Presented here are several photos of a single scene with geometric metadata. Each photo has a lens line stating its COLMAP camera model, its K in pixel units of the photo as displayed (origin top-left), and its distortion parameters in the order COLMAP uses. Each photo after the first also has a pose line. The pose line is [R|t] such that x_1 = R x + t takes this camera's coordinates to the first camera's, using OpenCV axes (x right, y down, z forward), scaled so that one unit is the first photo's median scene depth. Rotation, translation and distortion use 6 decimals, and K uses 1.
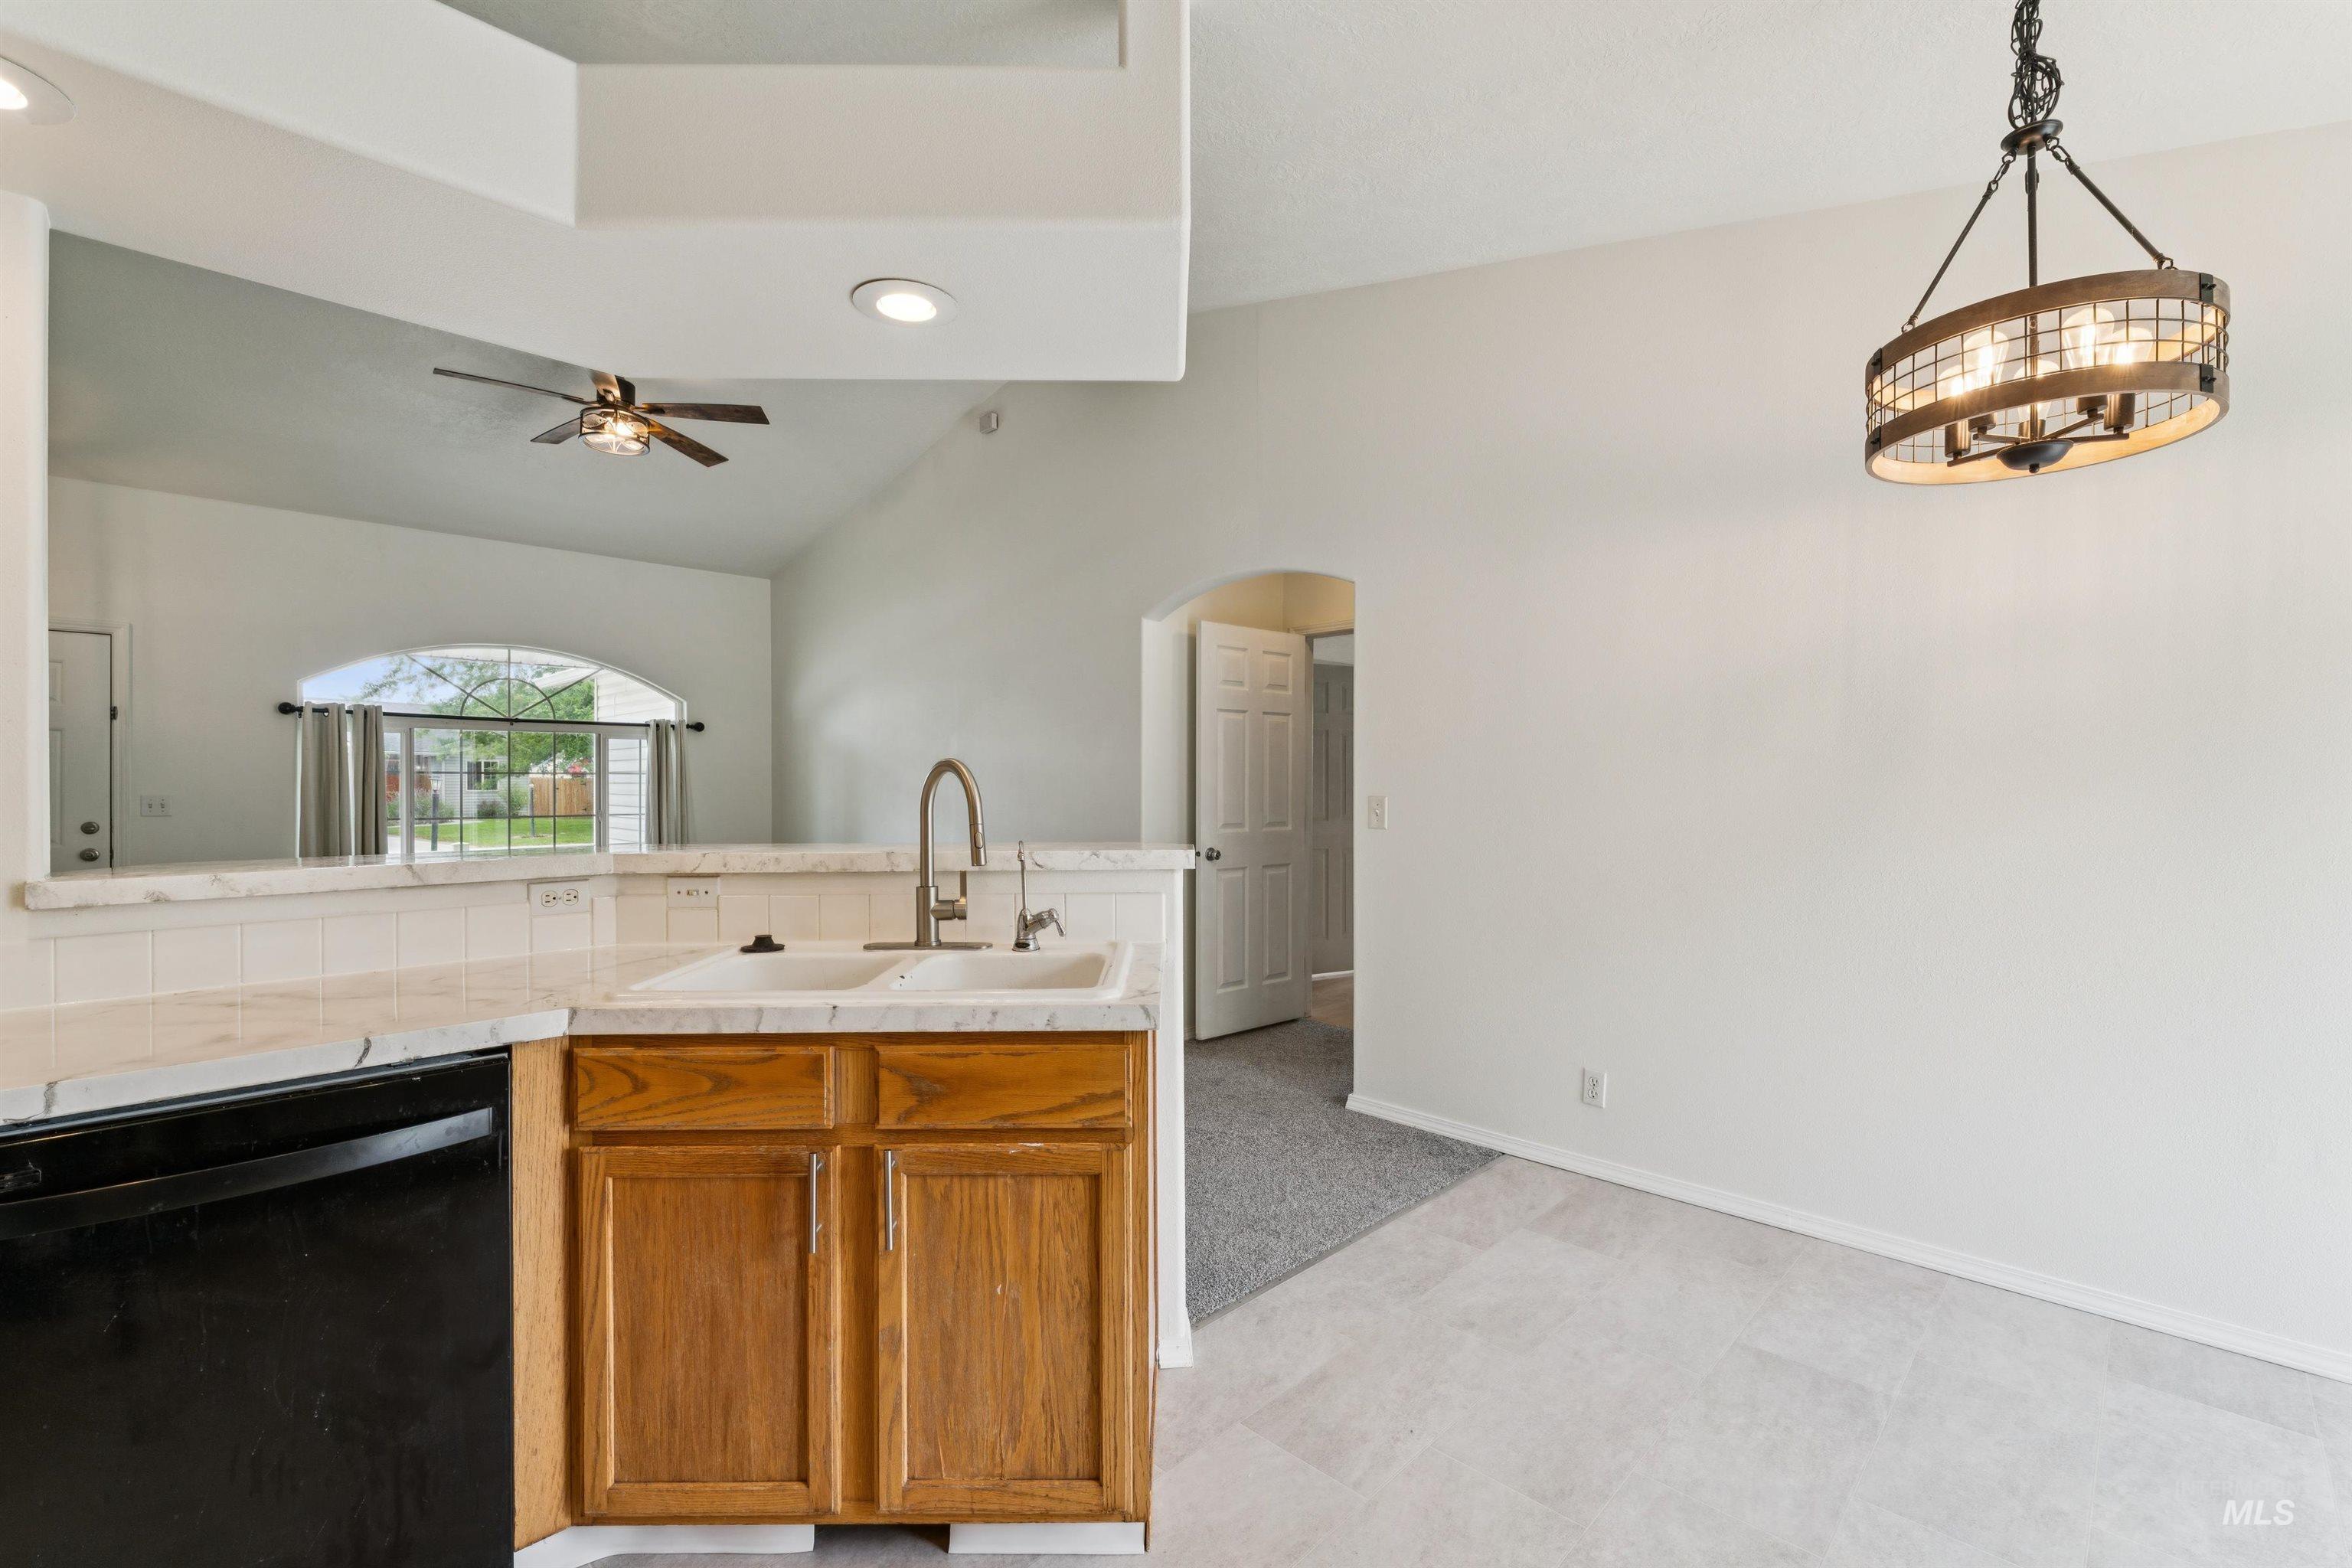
lens RADIAL K [[1013.5, 0, 1176.9], [0, 1013.5, 780.1], [0, 0, 1]] dist [-0.007619, 0.001896]
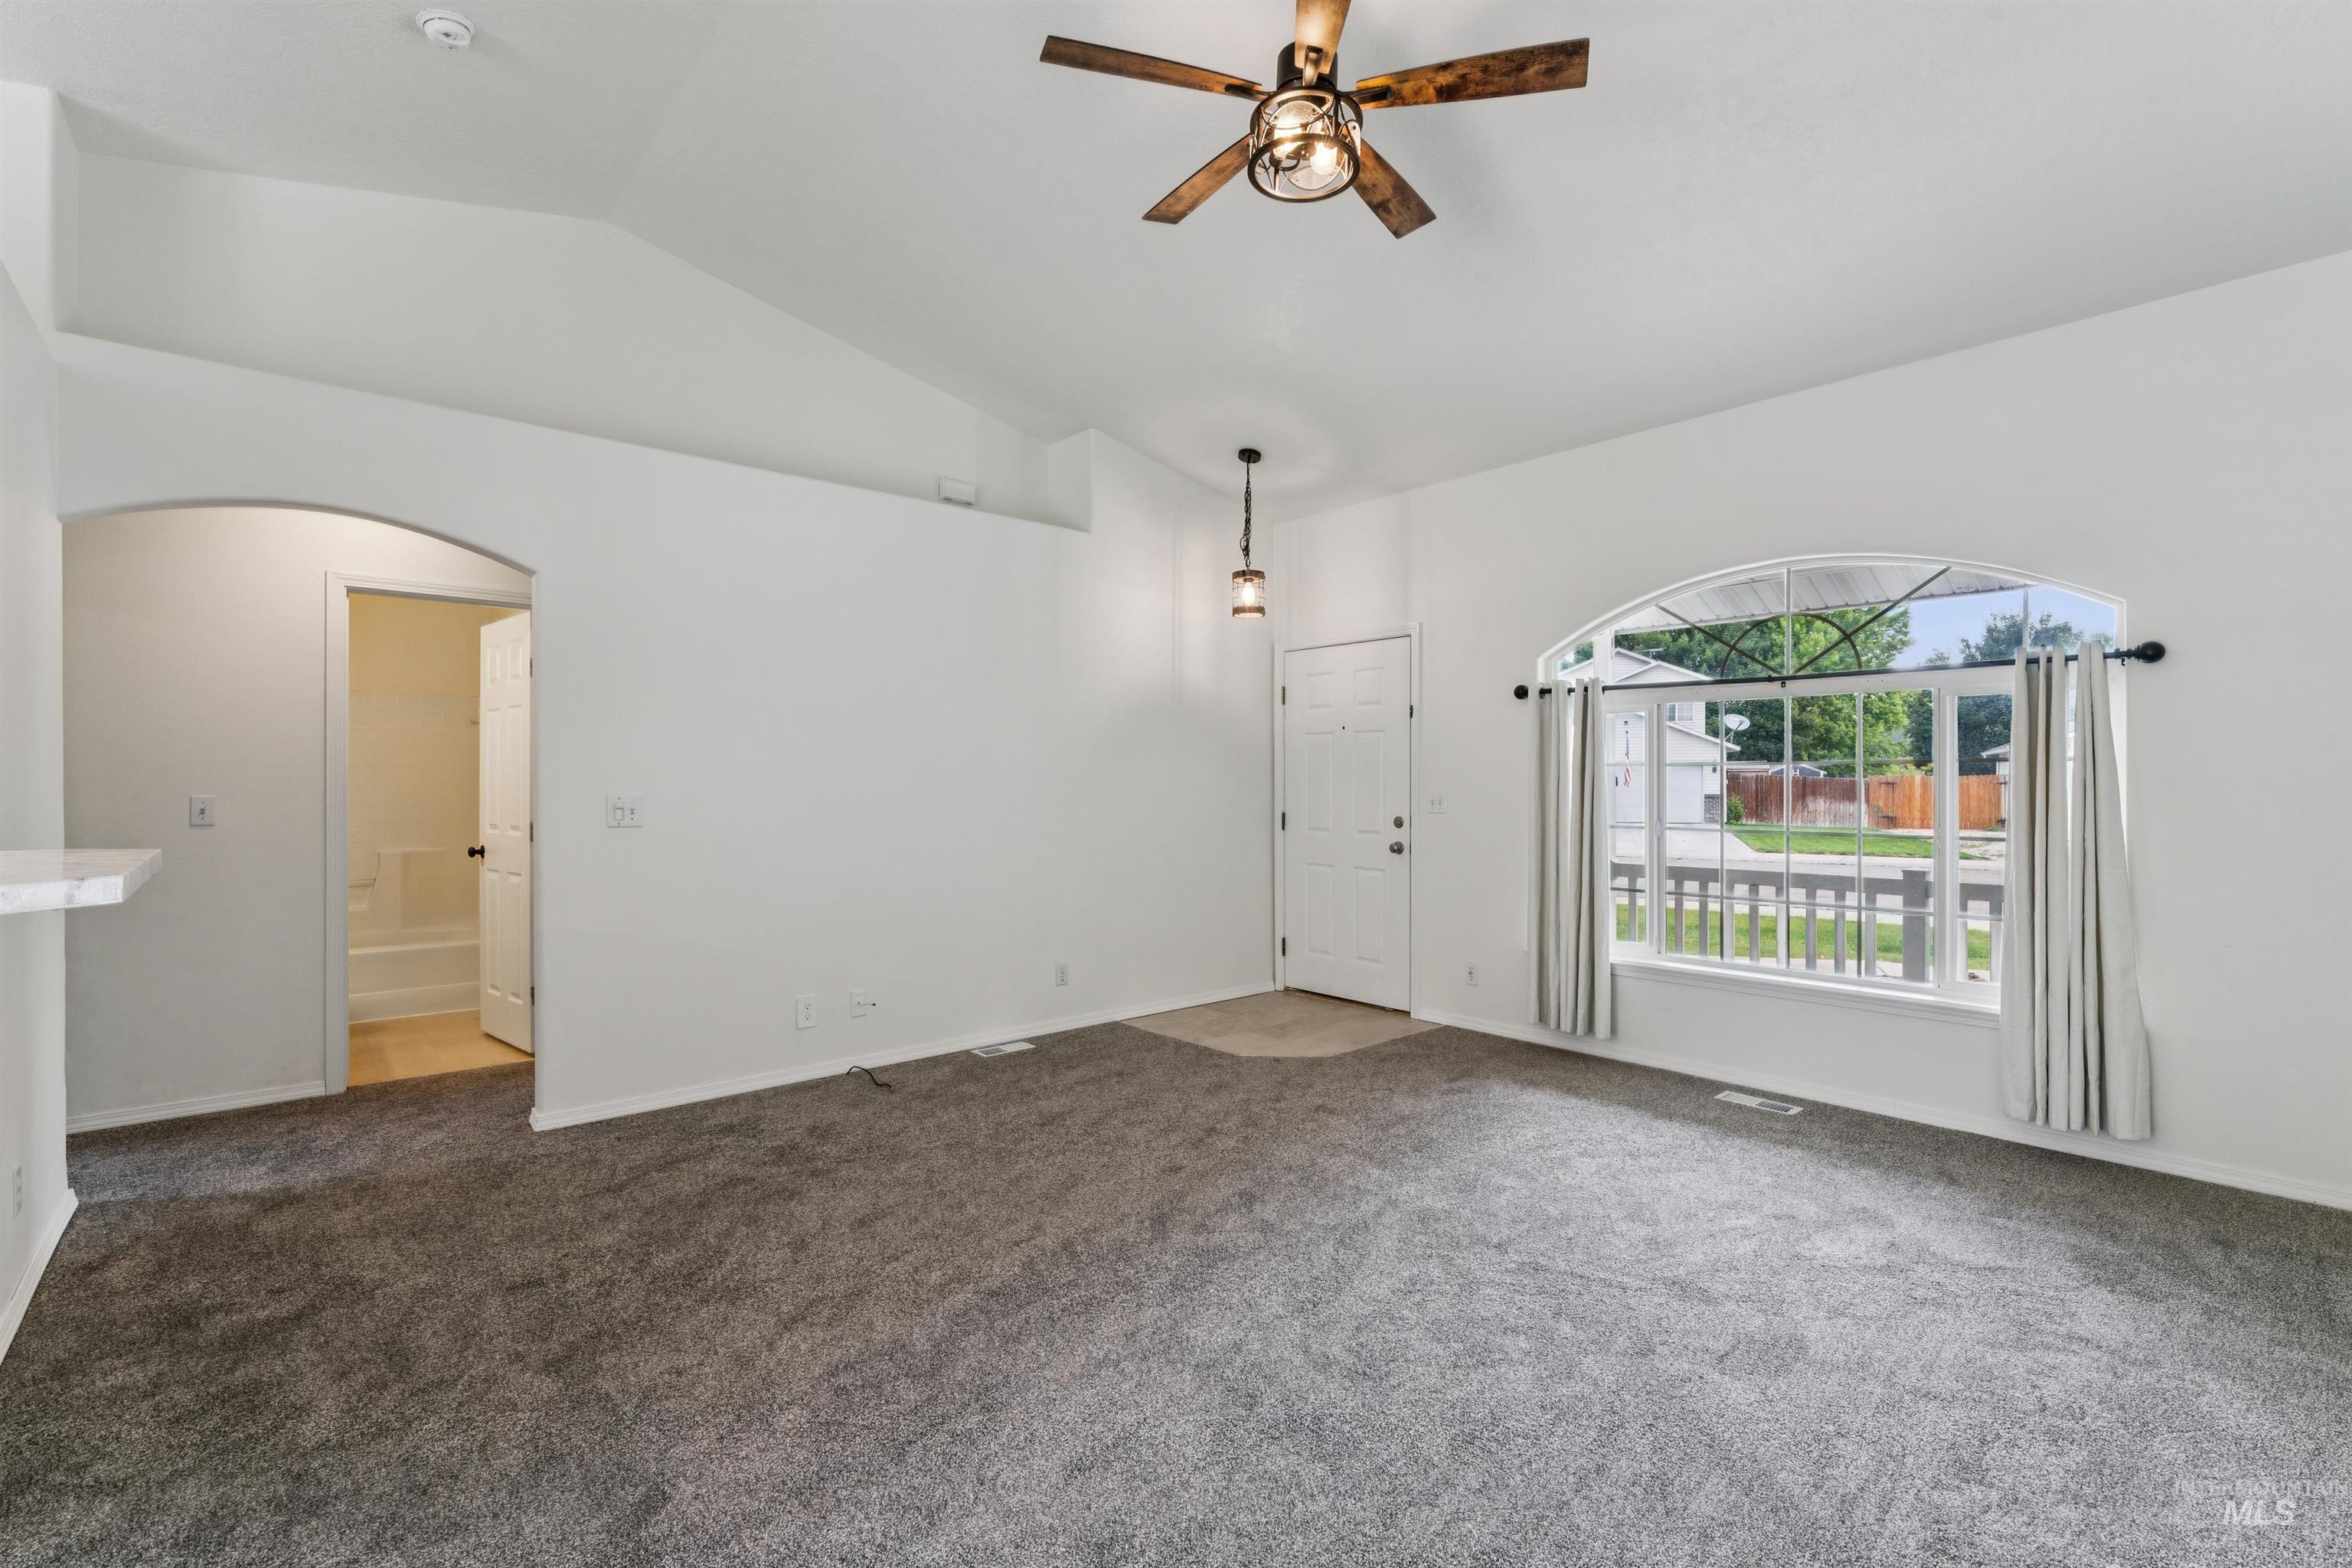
lens RADIAL K [[1013.5, 0, 1179.6], [0, 1013.5, 794.4], [0, 0, 1]] dist [-0.007619, 0.001896]
pose [[-0.080619, 0.014198, -0.996644, -0.003303], [0.001582, 0.999899, 0.014116, 0.007838], [0.996744, -0.000438, -0.080633, 2.080539]]
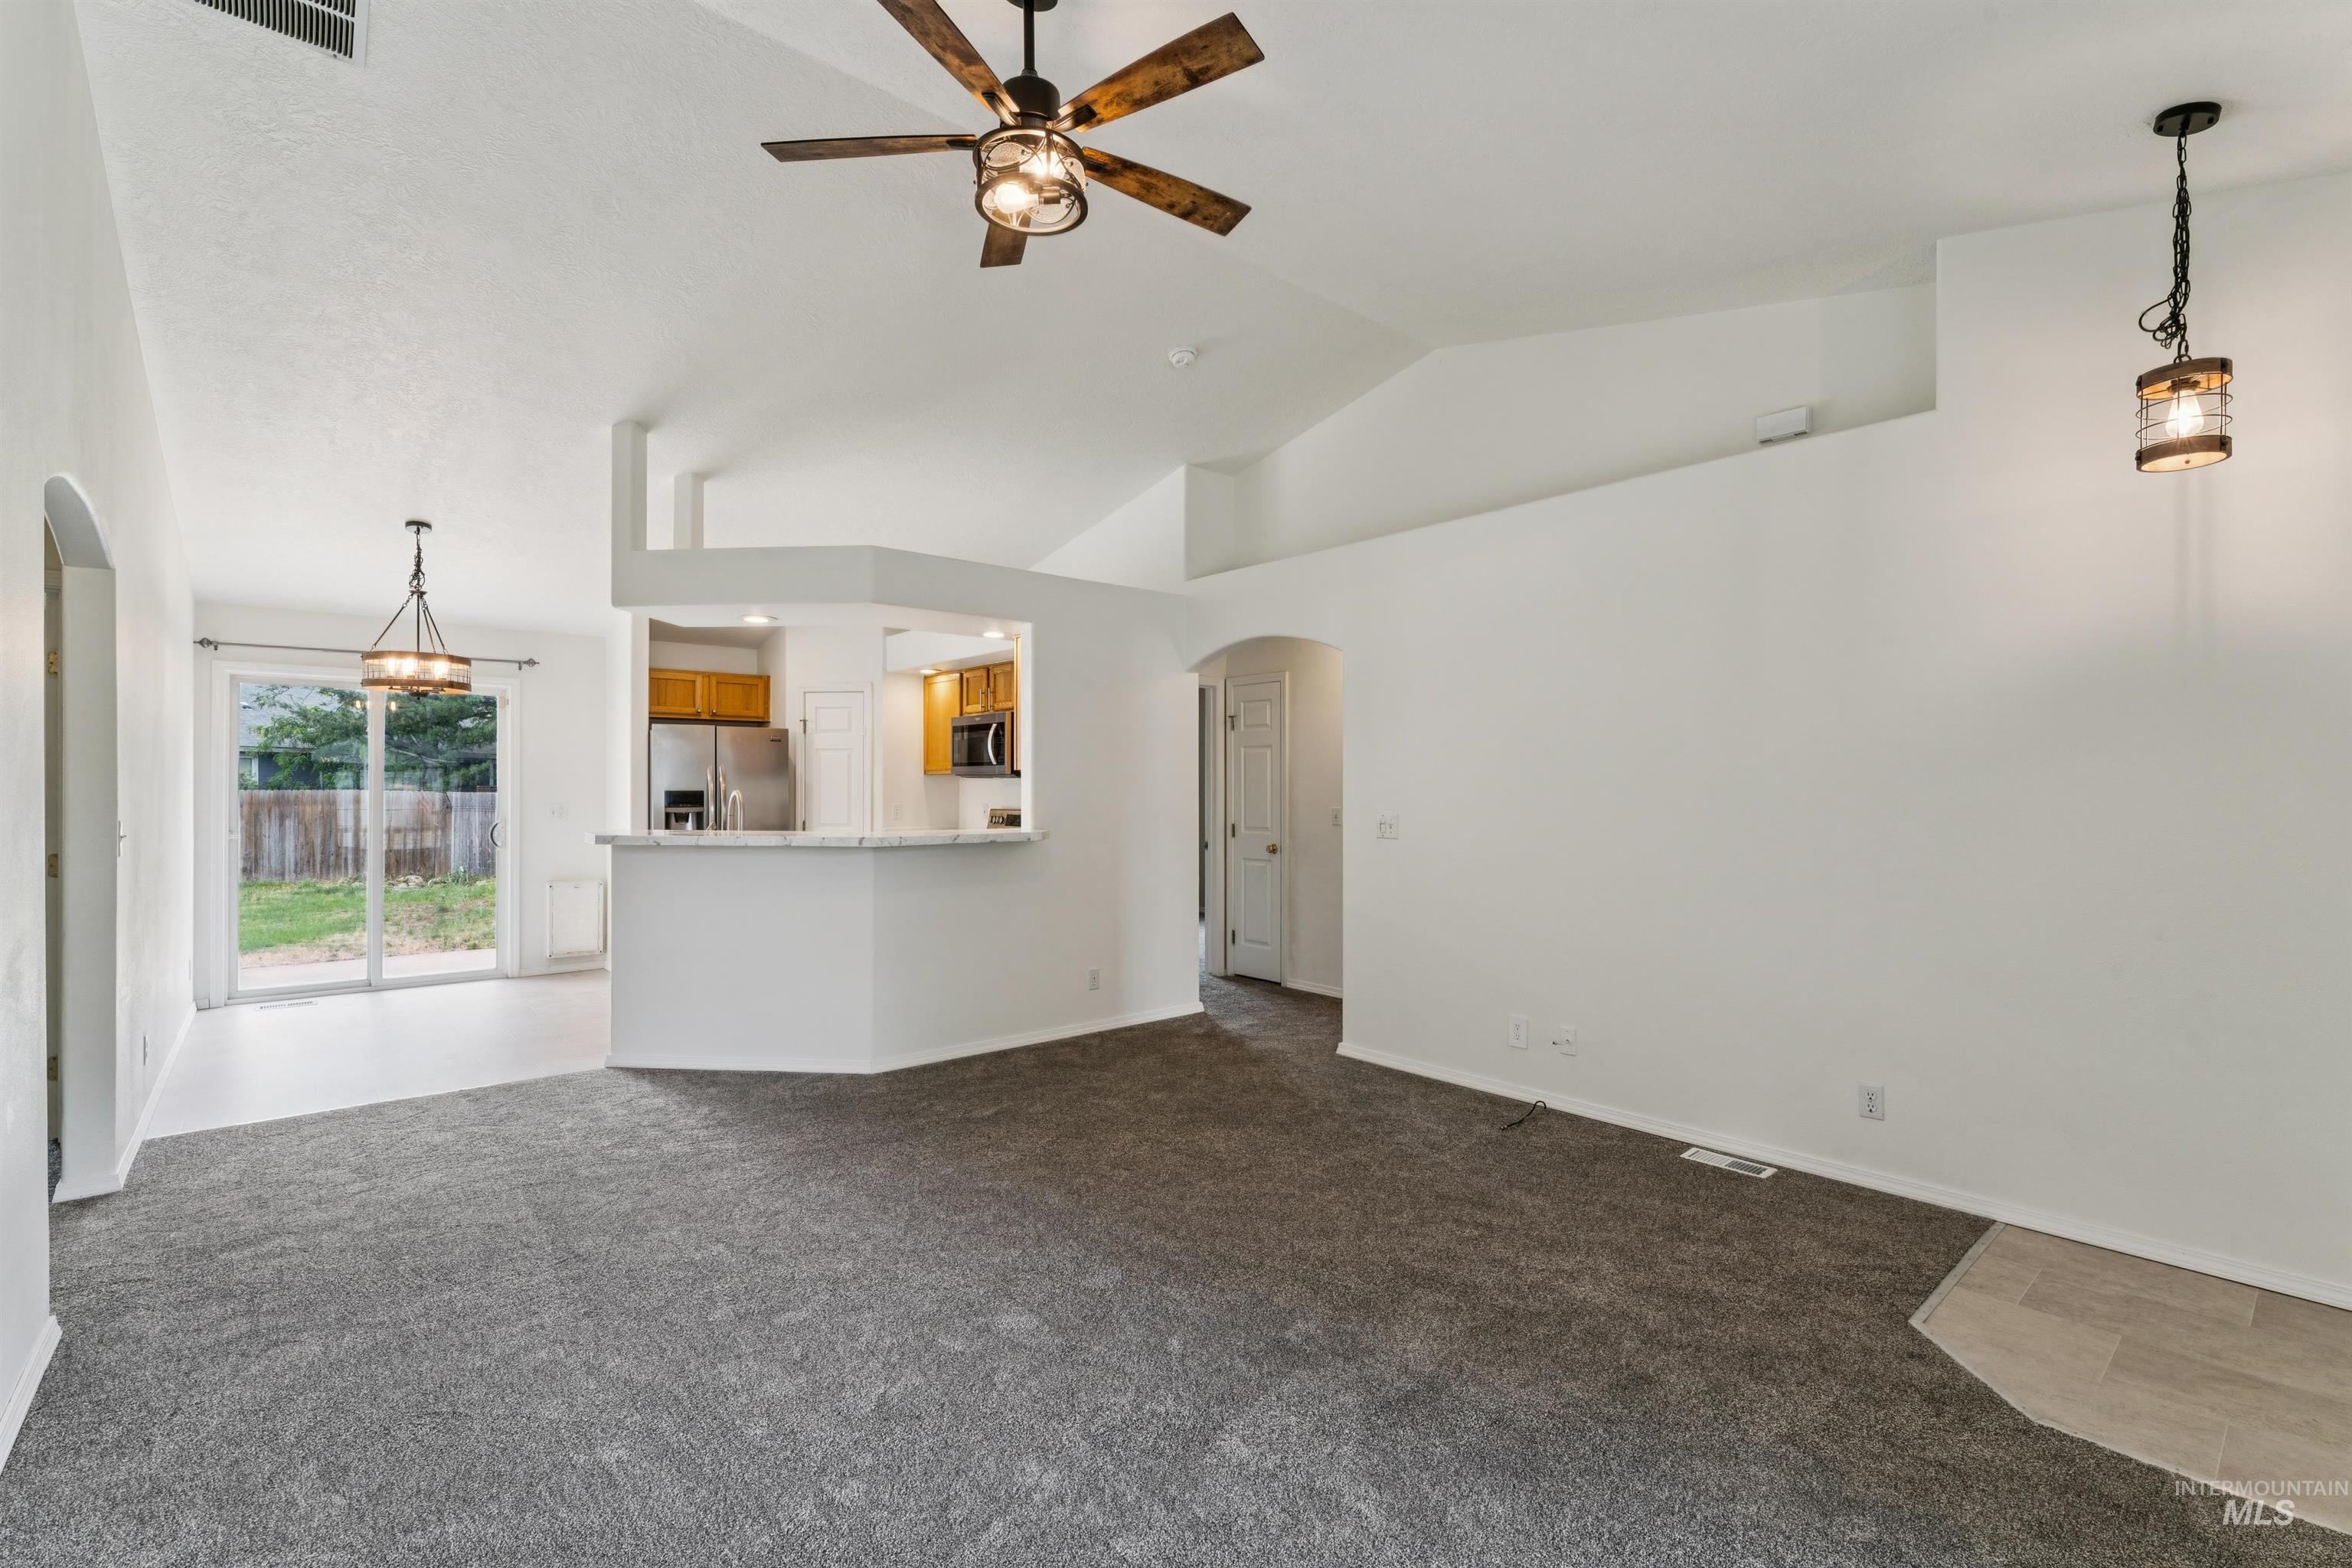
lens RADIAL K [[1013.5, 0, 1174.4], [0, 1013.5, 788.0], [0, 0, 1]] dist [-0.007619, 0.001896]
pose [[-0.997146, -0.000387, 0.075497, -1.442785], [-0.000703, 0.999991, -0.004169, -0.014160], [-0.075495, -0.004211, -0.997137, 3.288451]]
